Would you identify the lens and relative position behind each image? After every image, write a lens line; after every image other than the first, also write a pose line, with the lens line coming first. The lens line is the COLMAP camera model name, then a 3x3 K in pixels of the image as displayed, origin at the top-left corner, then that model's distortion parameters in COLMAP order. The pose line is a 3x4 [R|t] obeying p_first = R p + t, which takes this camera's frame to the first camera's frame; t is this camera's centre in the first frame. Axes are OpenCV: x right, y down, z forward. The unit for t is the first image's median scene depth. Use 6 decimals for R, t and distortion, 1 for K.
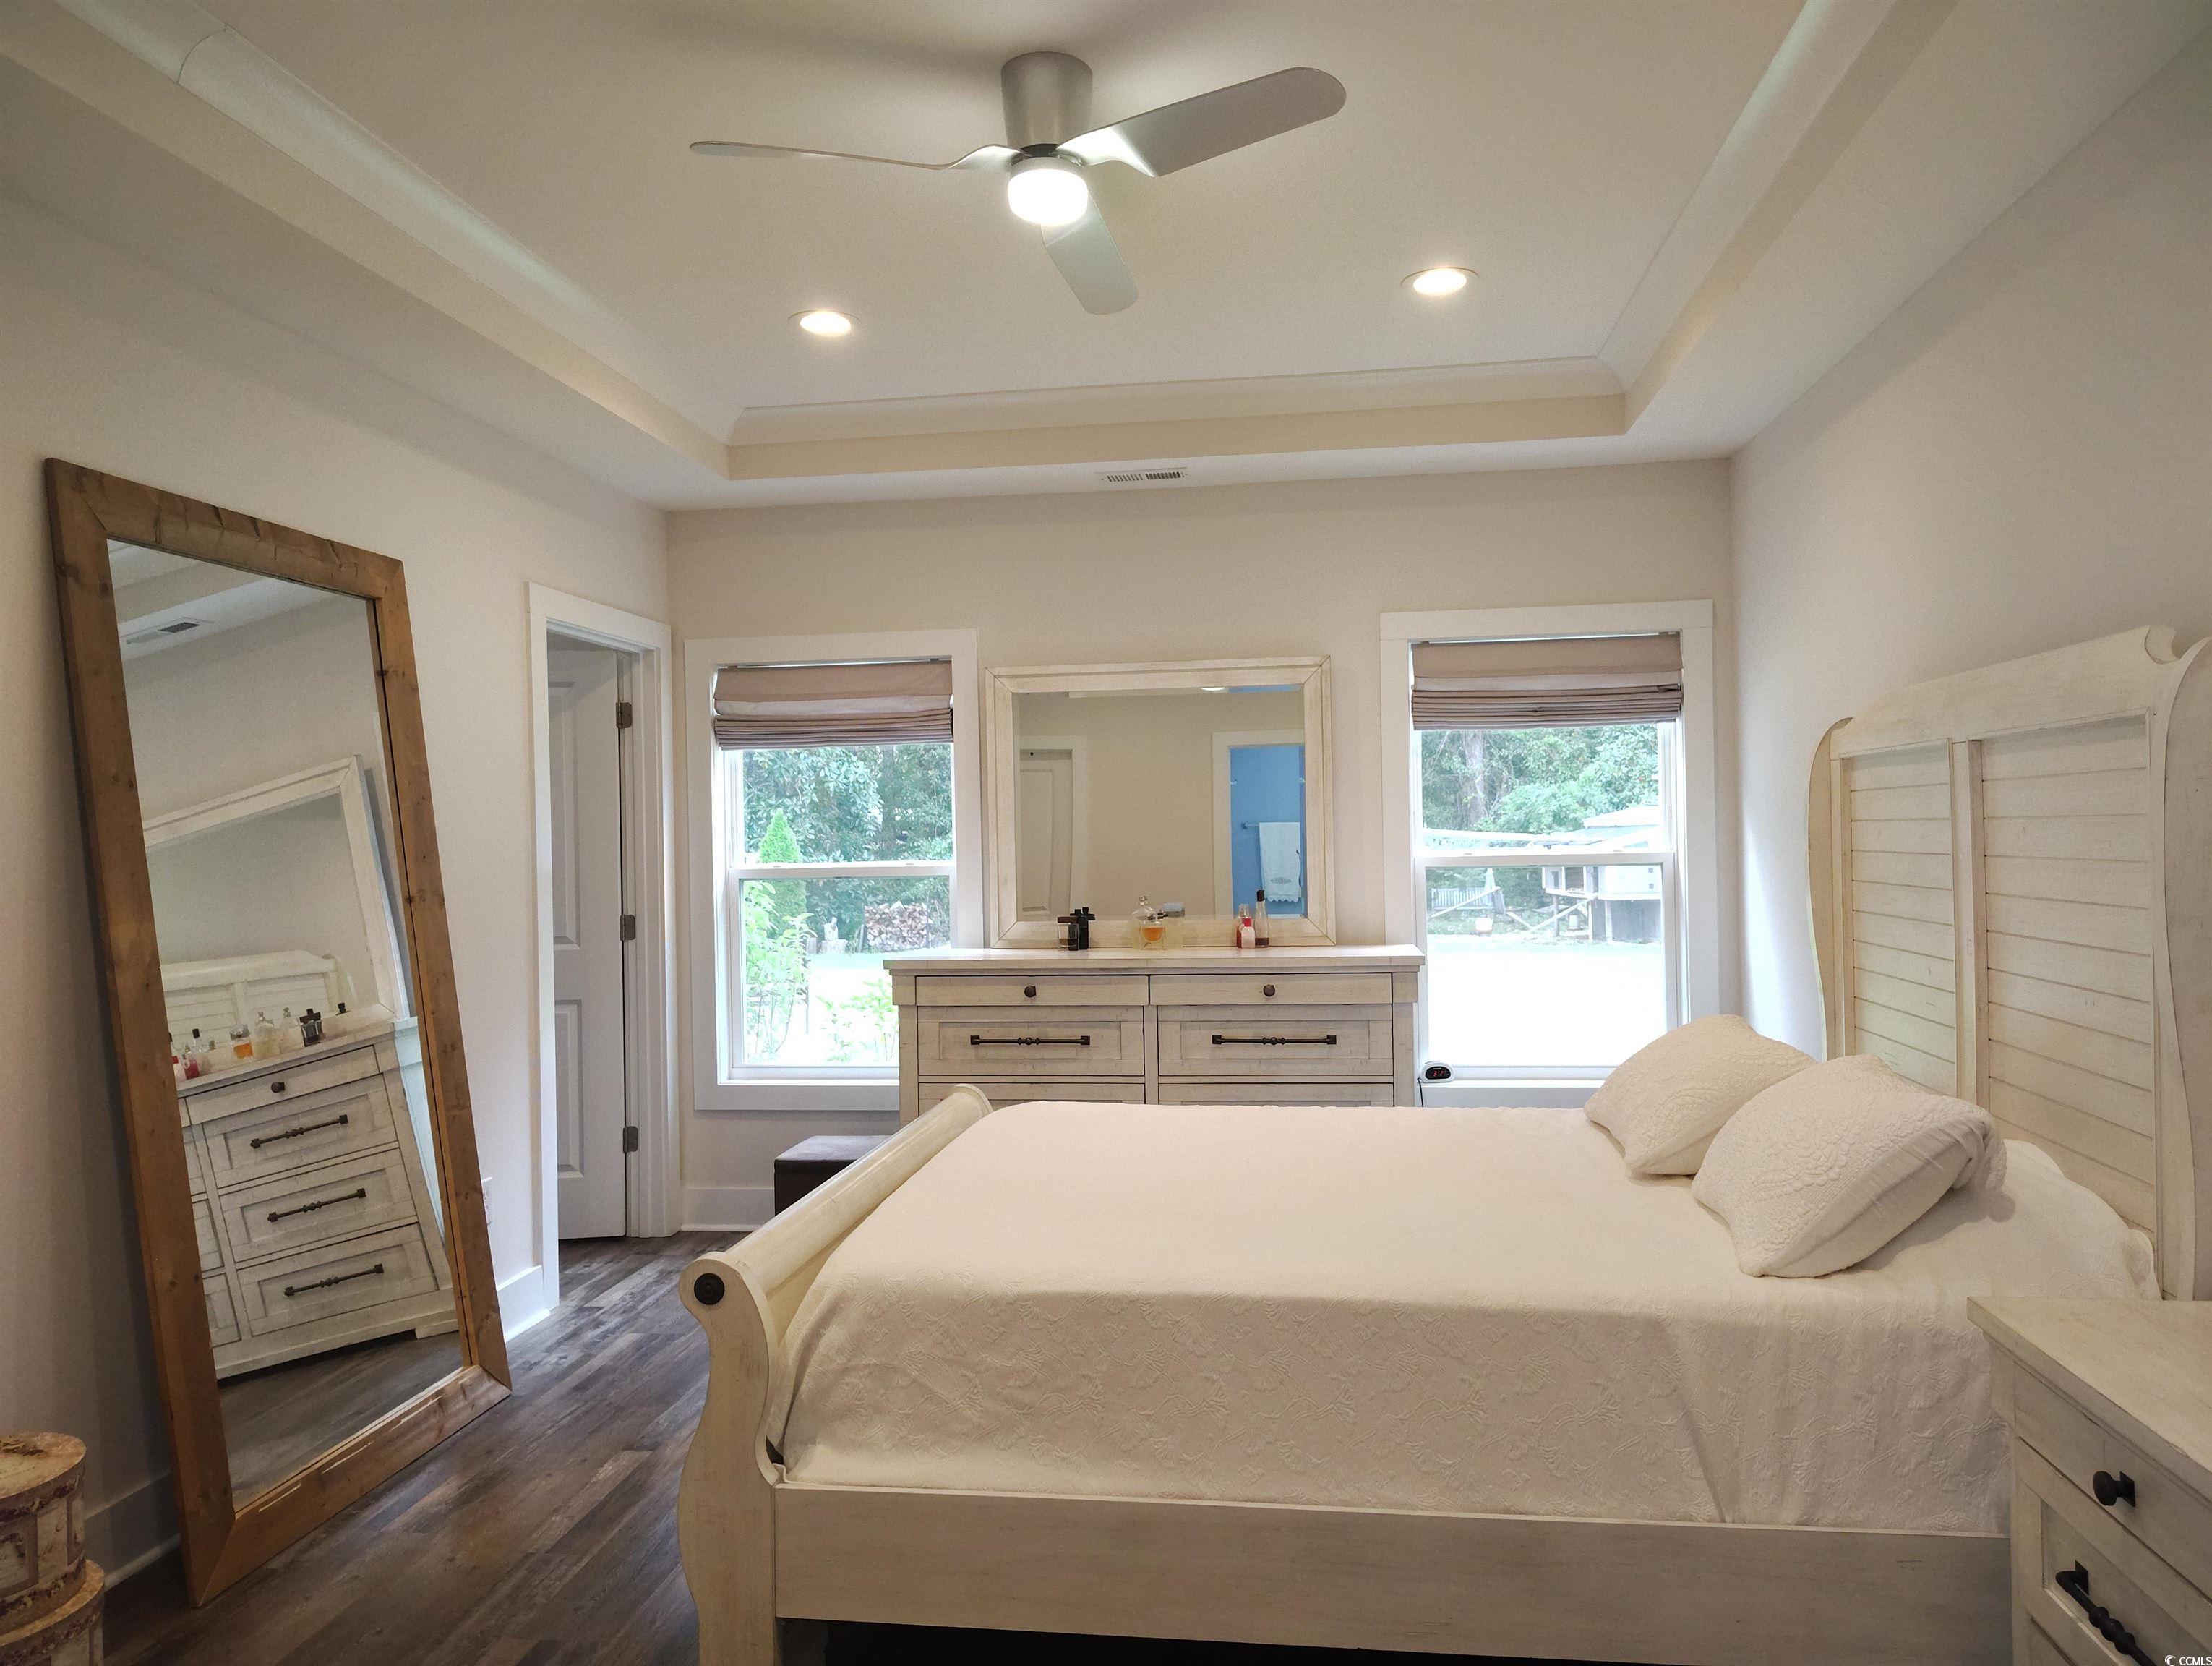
lens RADIAL K [[1525.5, 0, 1122.0], [0, 1525.5, 840.2], [0, 0, 1]] dist [0.015091, -0.023807]
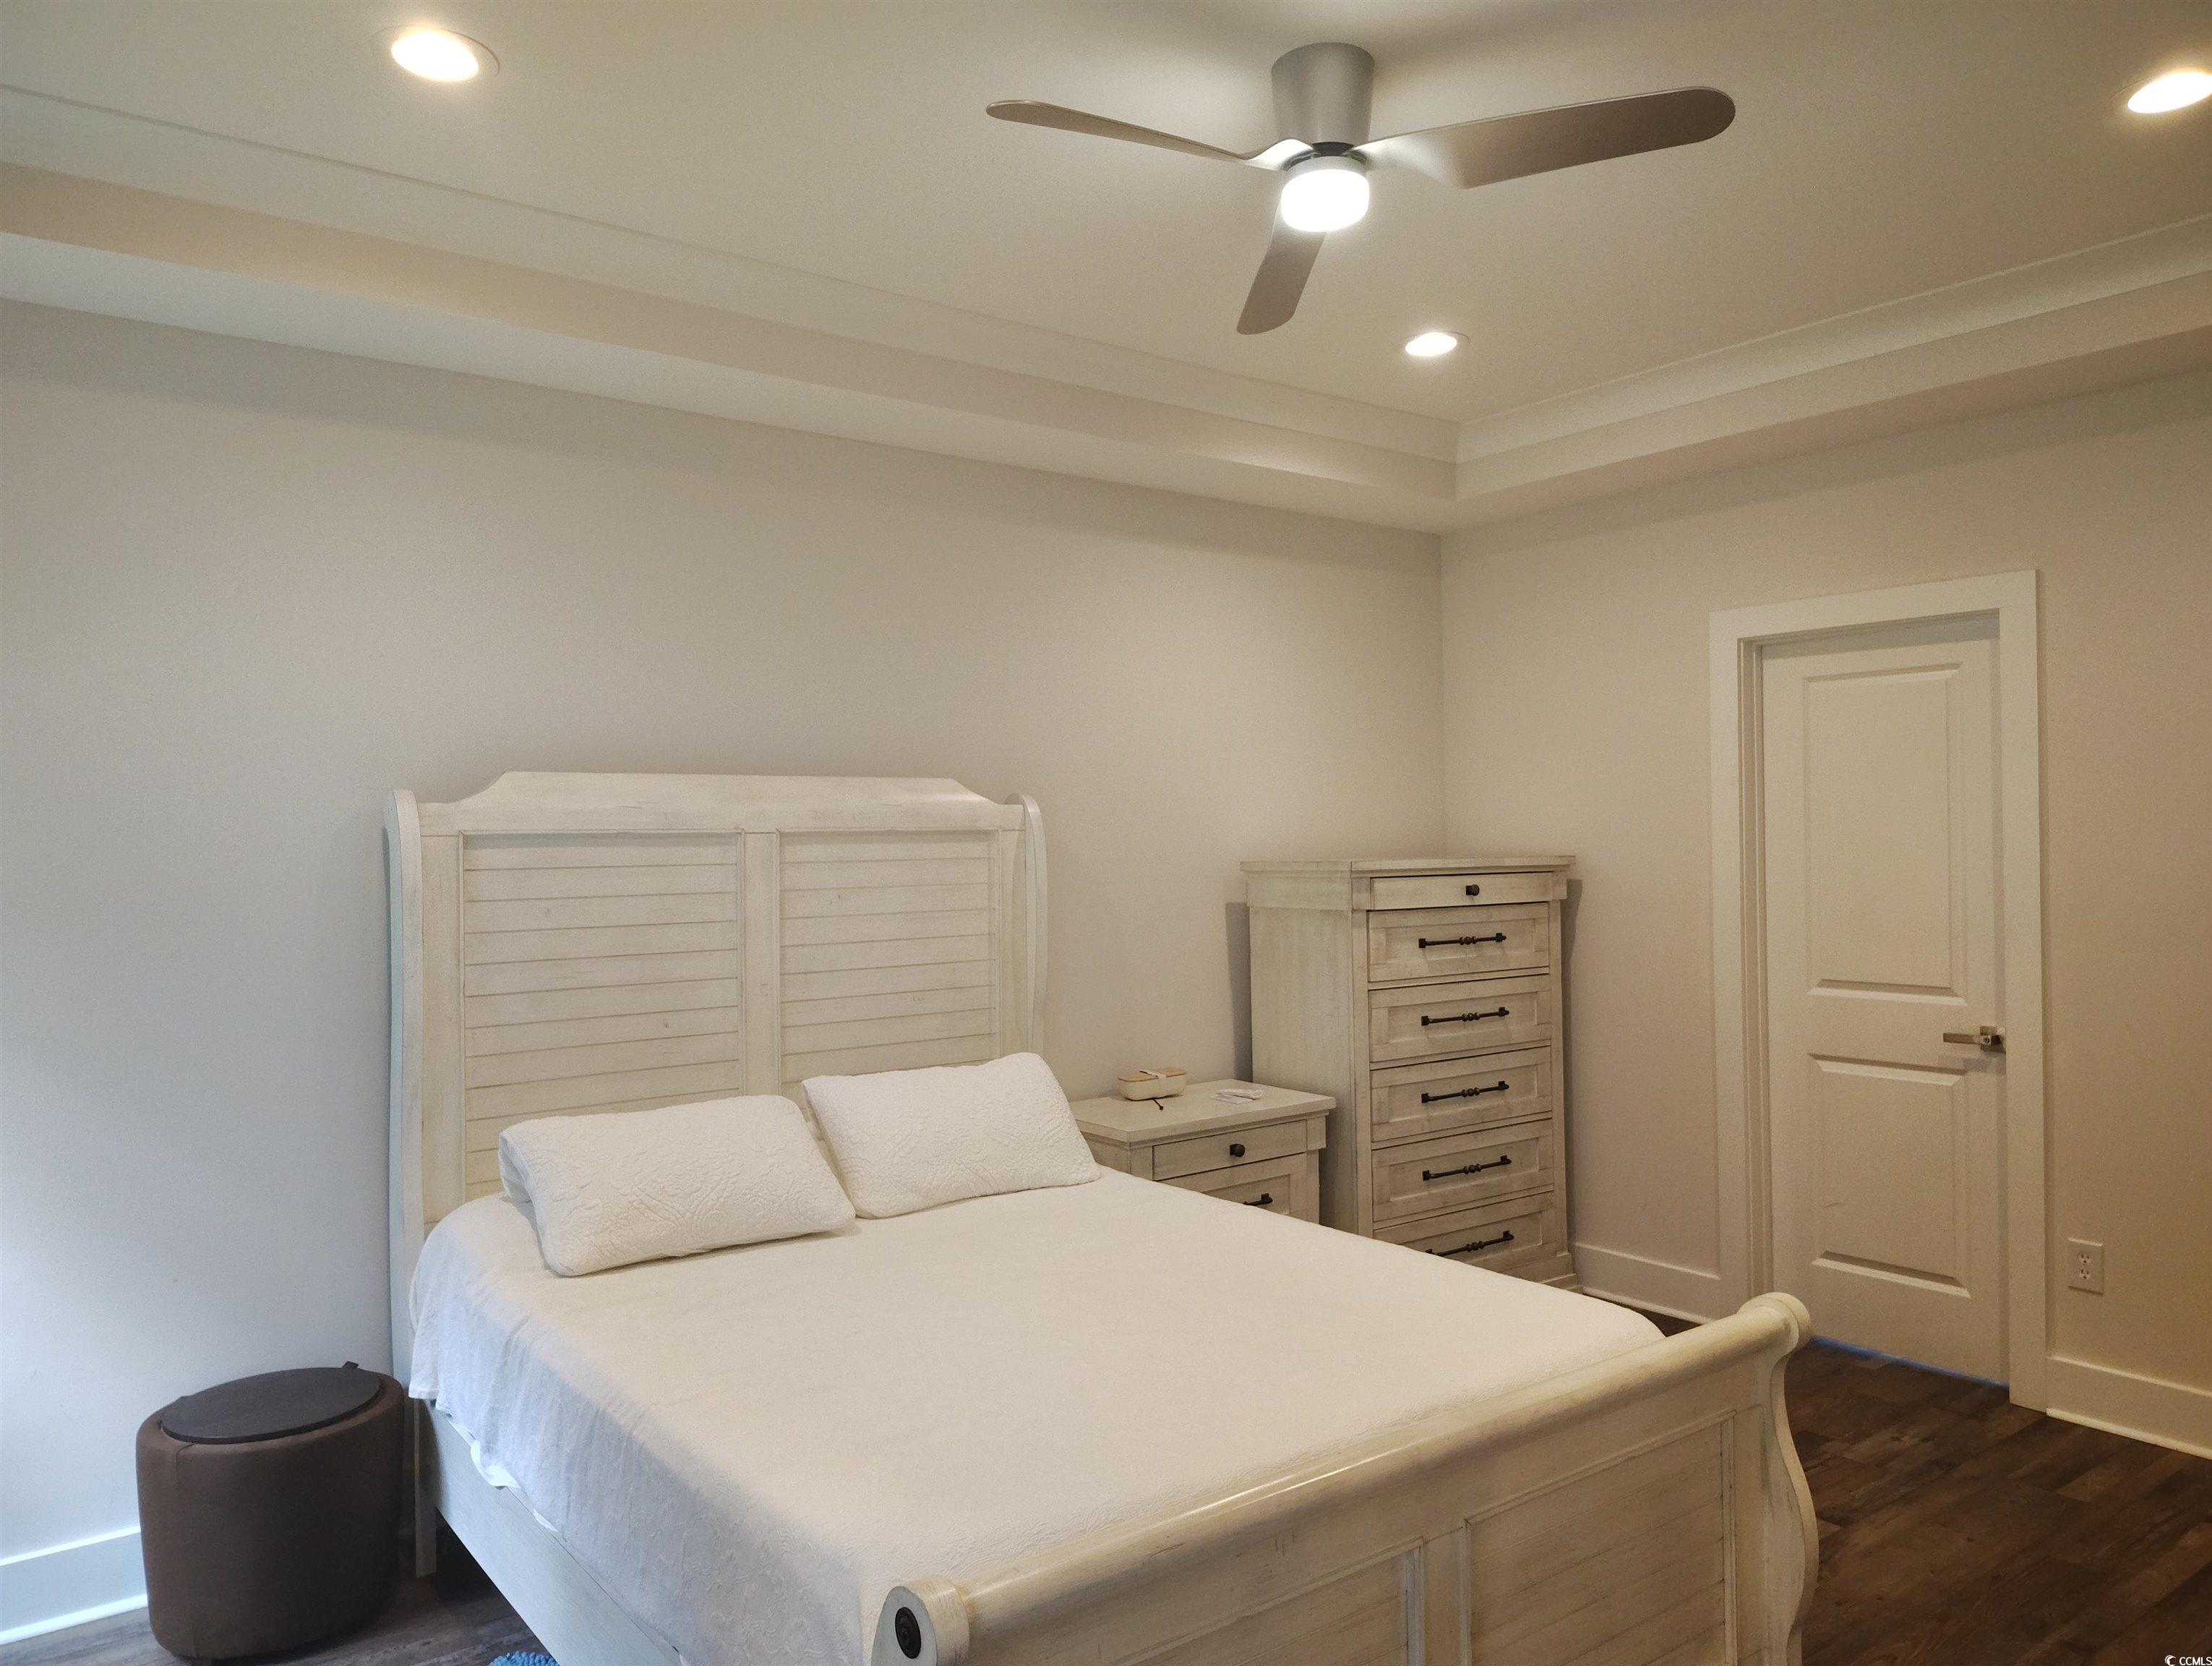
lens RADIAL K [[1525.5, 0, 1095.7], [0, 1525.5, 820.5], [0, 0, 1]] dist [0.015091, -0.023807]
pose [[-0.706995, 0.035648, 0.706320, -0.343192], [0.029522, 0.999346, -0.020887, -0.023878], [-0.706602, 0.006085, -0.707585, 1.031862]]
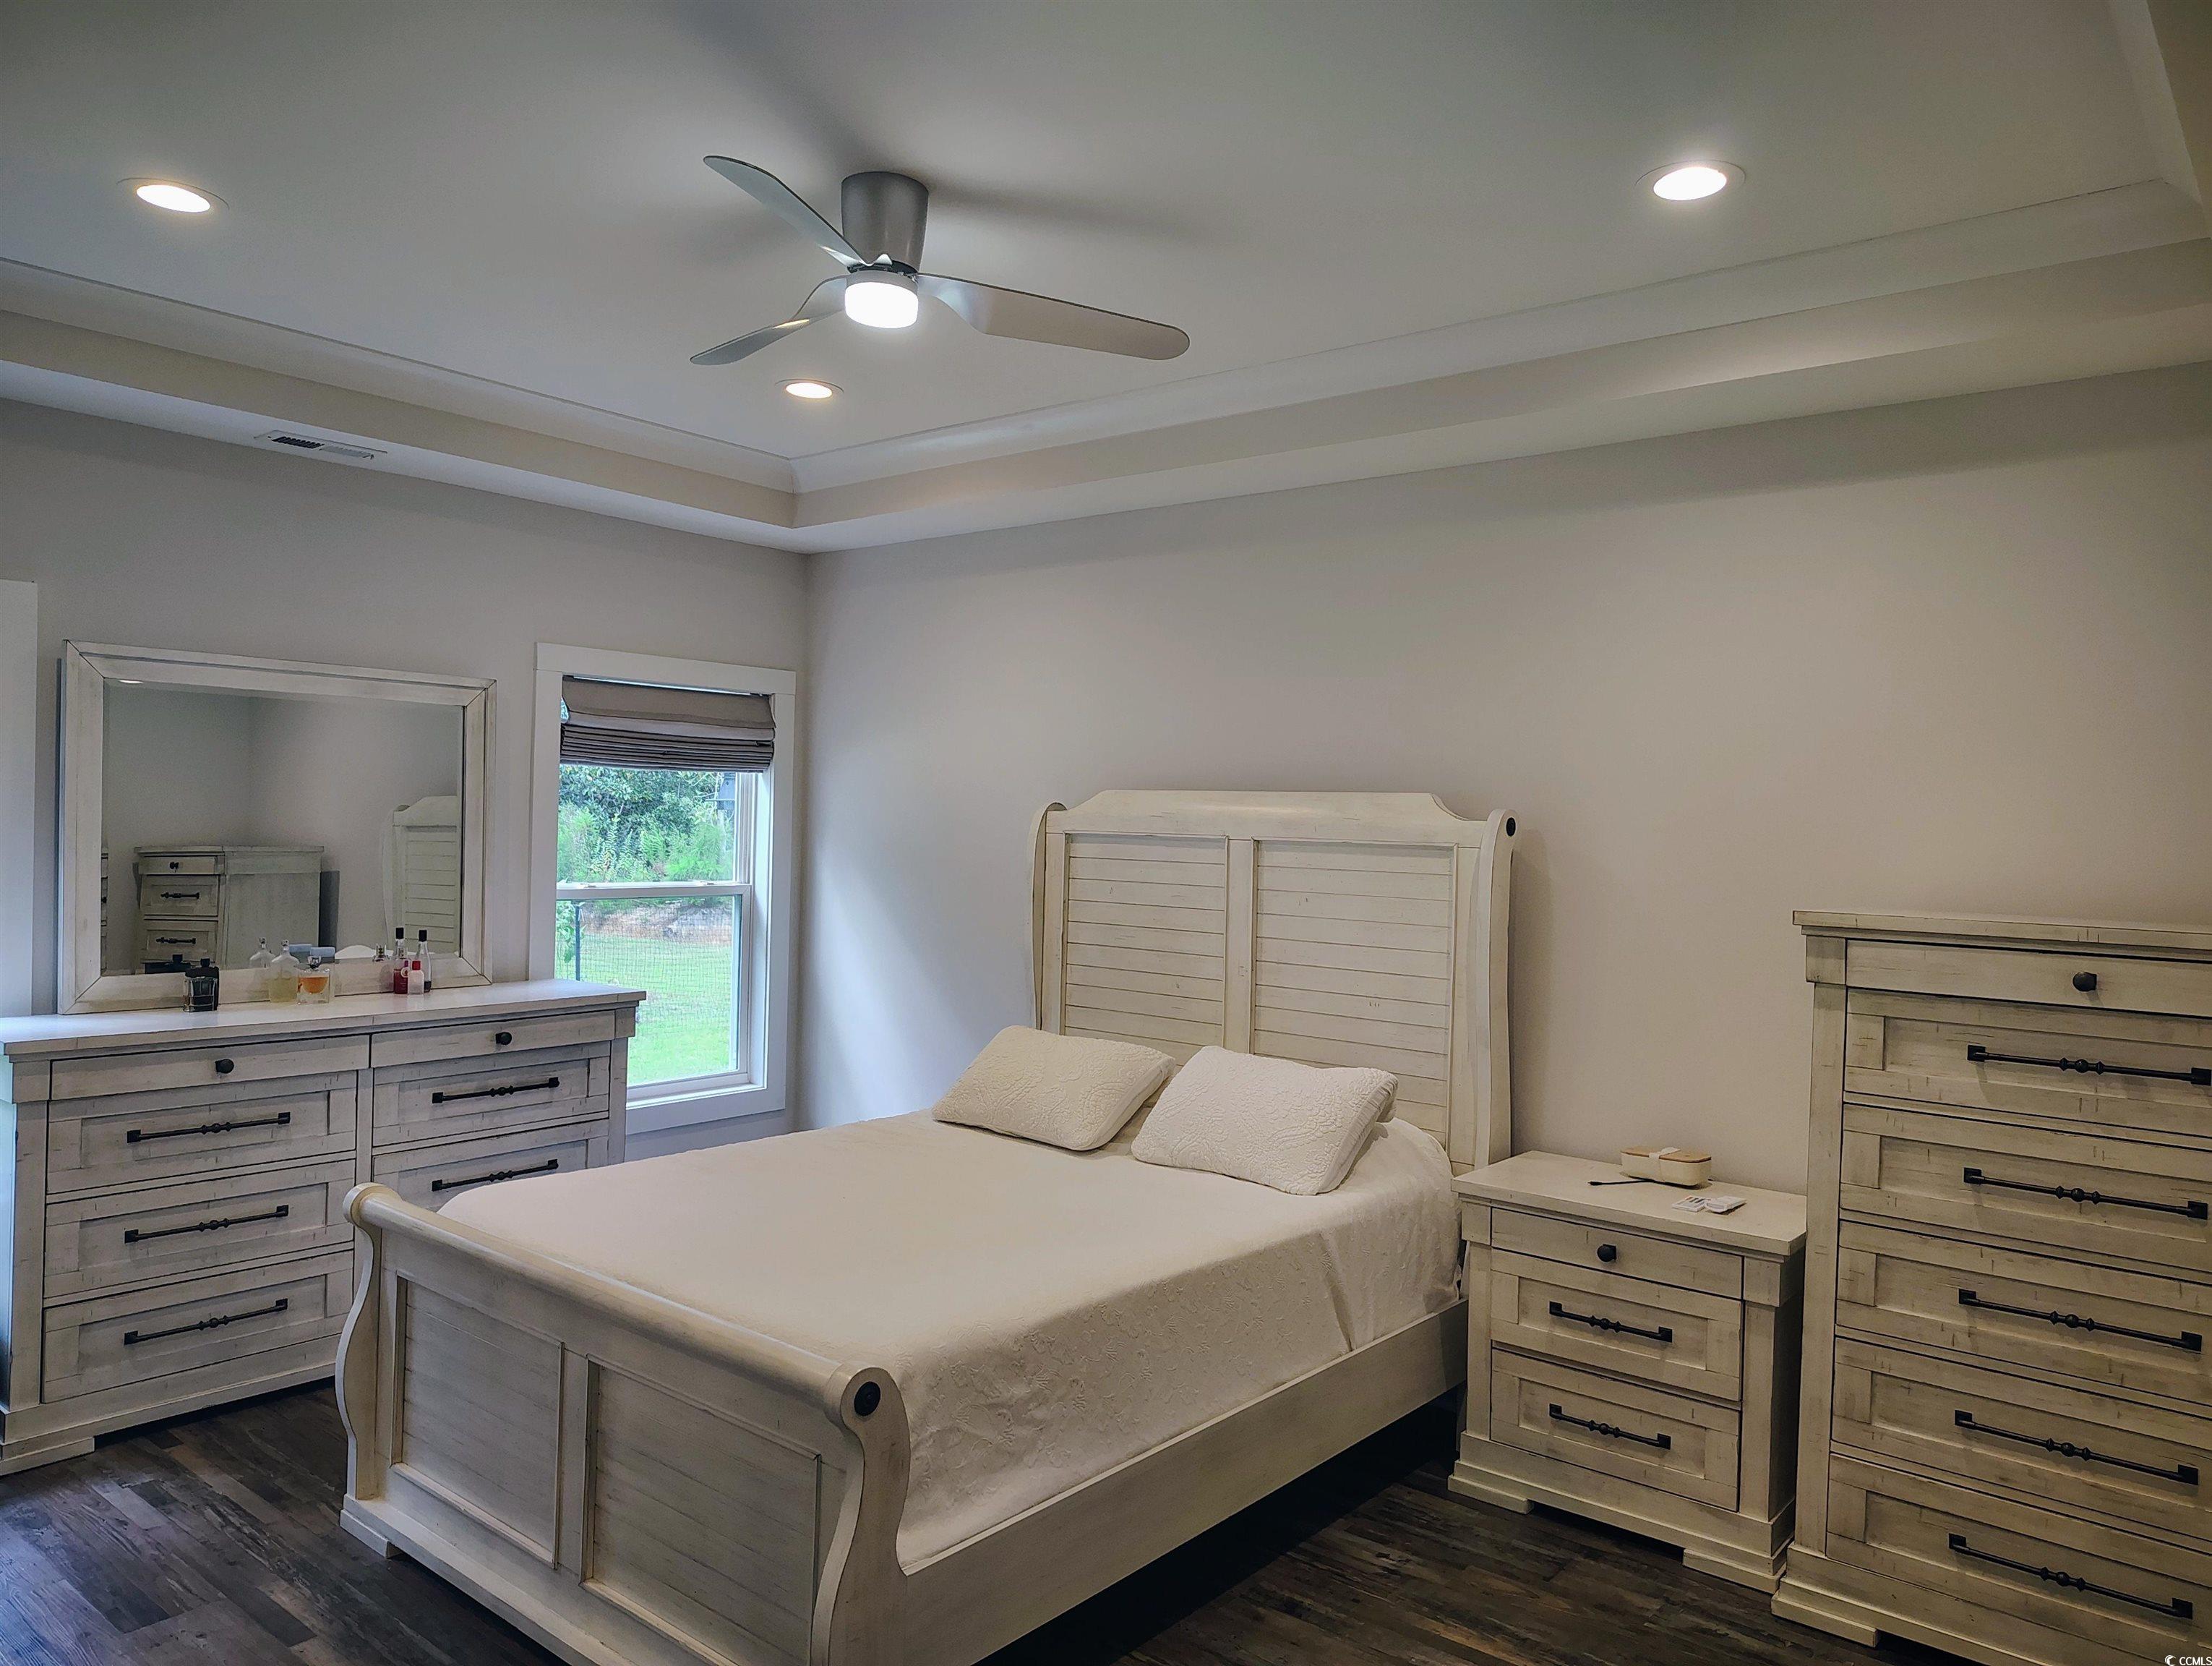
lens RADIAL K [[1525.5, 0, 1127.6], [0, 1525.5, 831.8], [0, 0, 1]] dist [0.015091, -0.023807]
pose [[0.516043, 0.027408, 0.856124, -0.504142], [-0.033492, 0.999369, -0.011806, -0.030365], [-0.855907, -0.022581, 0.516636, 0.178157]]
